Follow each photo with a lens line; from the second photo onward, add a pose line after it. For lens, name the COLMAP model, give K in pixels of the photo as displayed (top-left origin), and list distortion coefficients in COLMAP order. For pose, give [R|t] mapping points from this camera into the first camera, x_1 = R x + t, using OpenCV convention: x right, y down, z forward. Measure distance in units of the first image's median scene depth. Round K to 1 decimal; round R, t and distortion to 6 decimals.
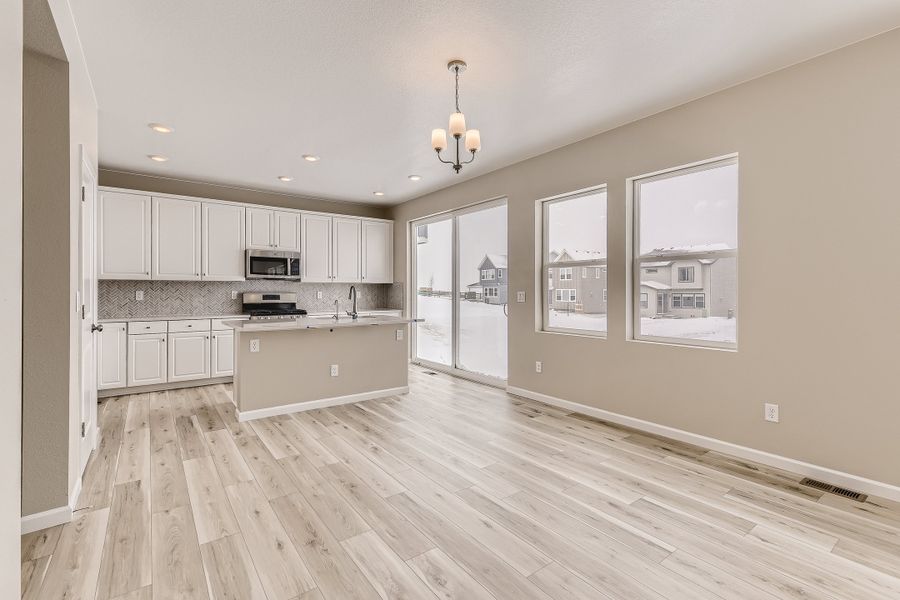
lens RADIAL K [[412.2, 0, 453.6], [0, 412.2, 292.2], [0, 0, 1]] dist [0.003325, 0.001590]
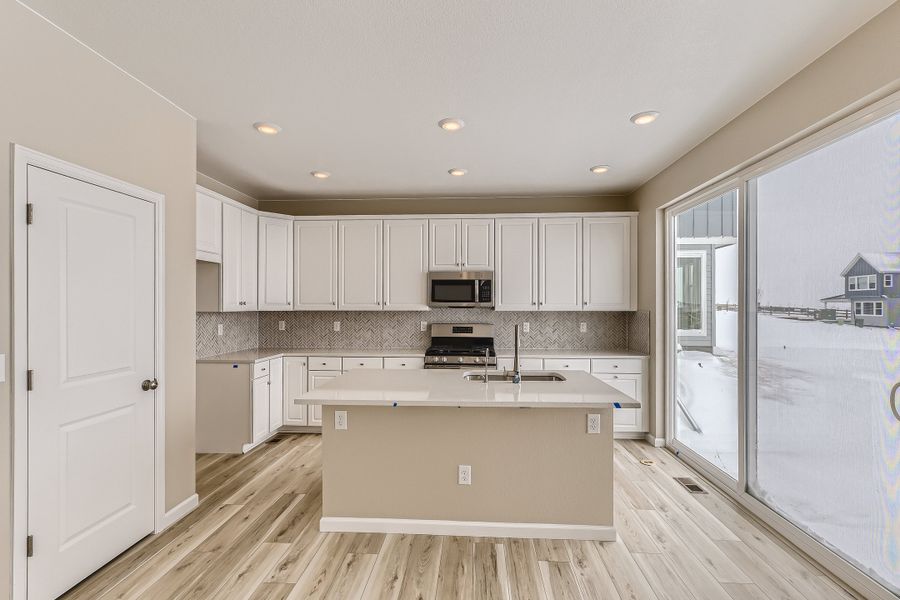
lens RADIAL K [[412.2, 0, 455.1], [0, 412.2, 303.8], [0, 0, 1]] dist [0.003325, 0.001590]
pose [[0.767463, -0.003504, -0.641083, 0.052334], [-0.000079, 0.999985, -0.005559, -0.033567], [0.641093, 0.004317, 0.767451, 0.389891]]
